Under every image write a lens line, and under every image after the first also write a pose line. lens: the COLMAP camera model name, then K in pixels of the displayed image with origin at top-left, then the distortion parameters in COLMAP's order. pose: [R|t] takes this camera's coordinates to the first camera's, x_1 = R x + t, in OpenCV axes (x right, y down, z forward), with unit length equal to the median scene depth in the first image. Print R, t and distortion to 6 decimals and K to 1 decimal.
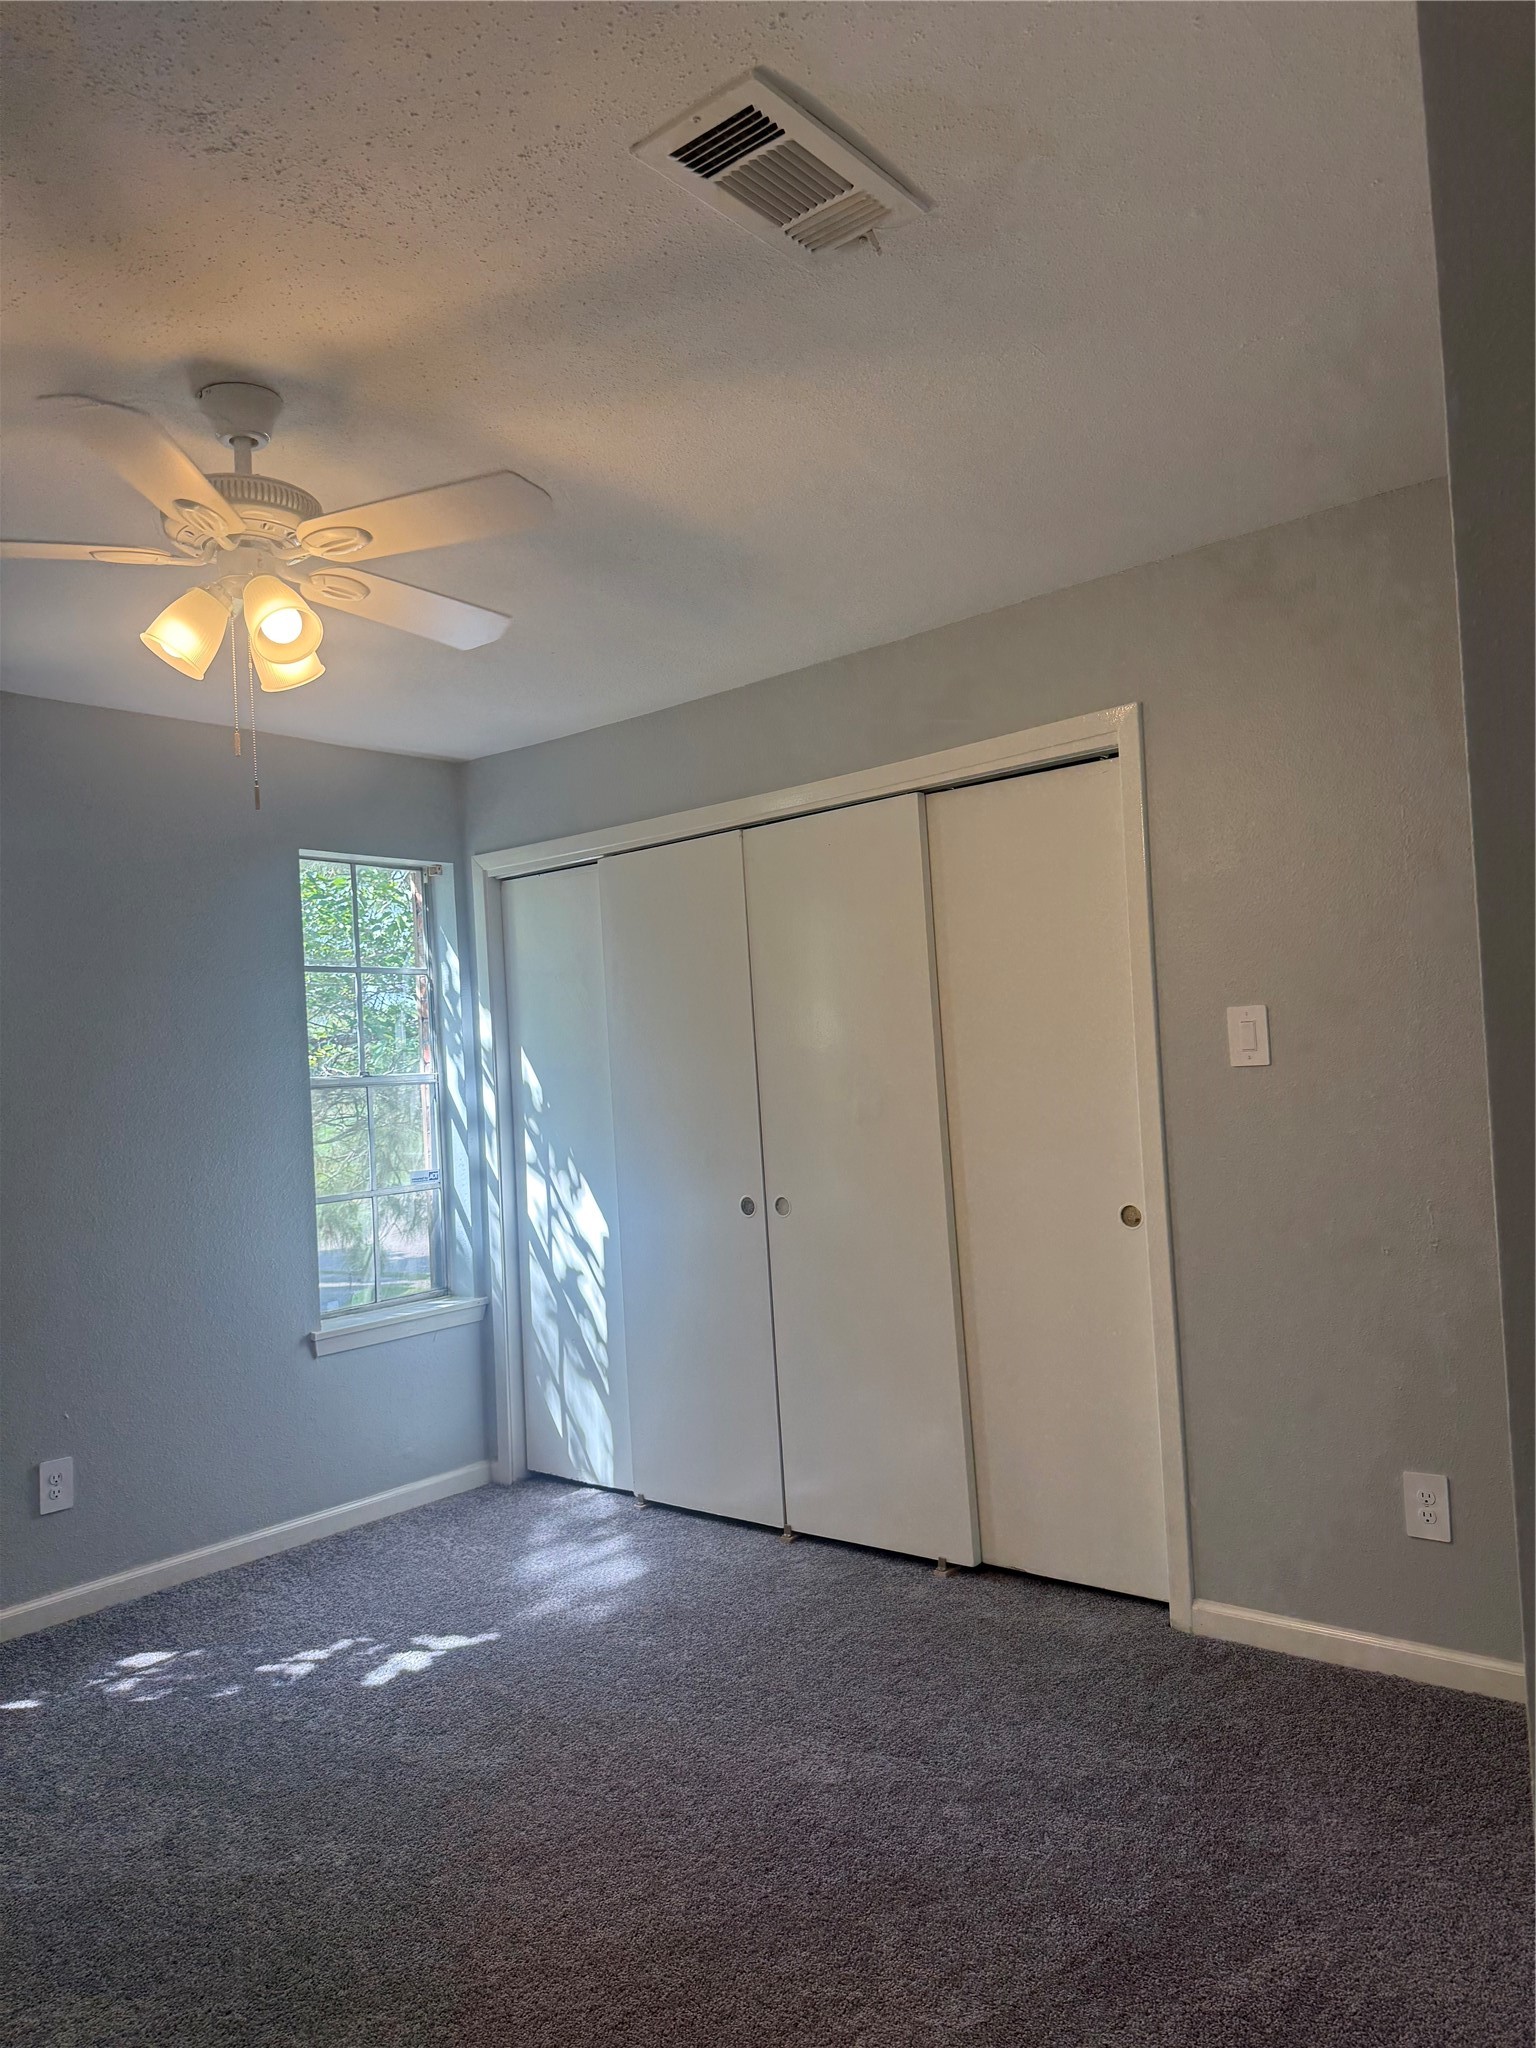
lens RADIAL K [[1434.9, 0, 764.0], [0, 1434.9, 1005.8], [0, 0, 1]] dist [0.006681, -0.024869]
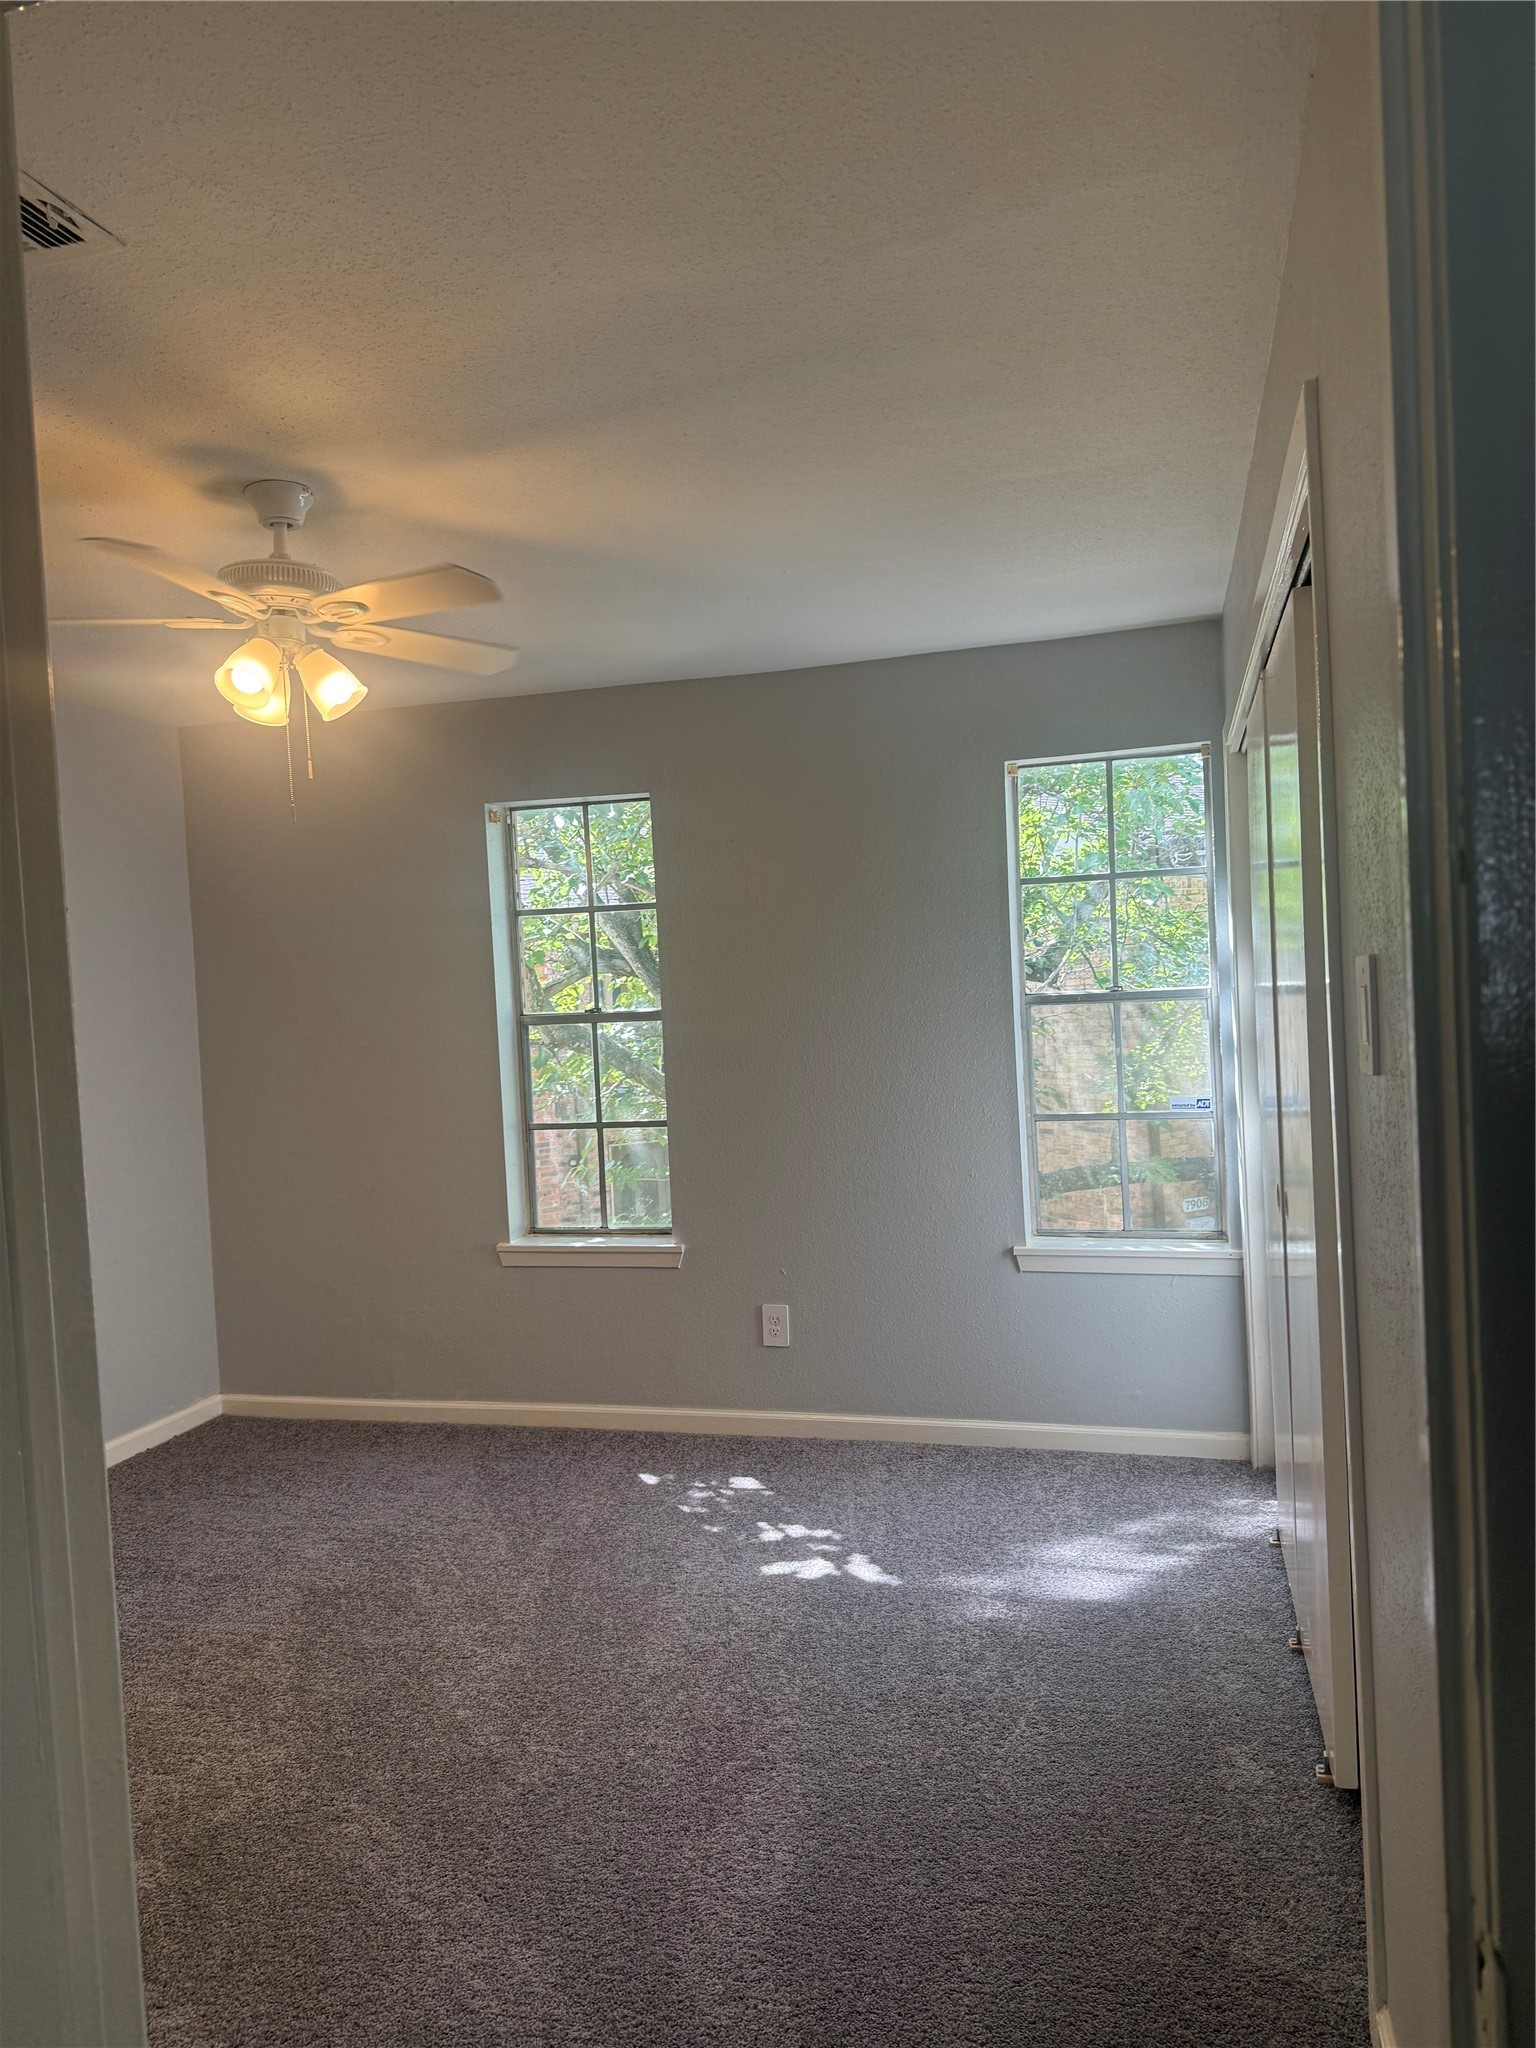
lens RADIAL K [[1434.9, 0, 738.0], [0, 1434.9, 1020.9], [0, 0, 1]] dist [0.006681, -0.024869]
pose [[0.420881, 0.059646, -0.905153, 0.579017], [0.048149, 0.994960, 0.087952, -0.032216], [0.905837, -0.080600, 0.415888, 0.481809]]
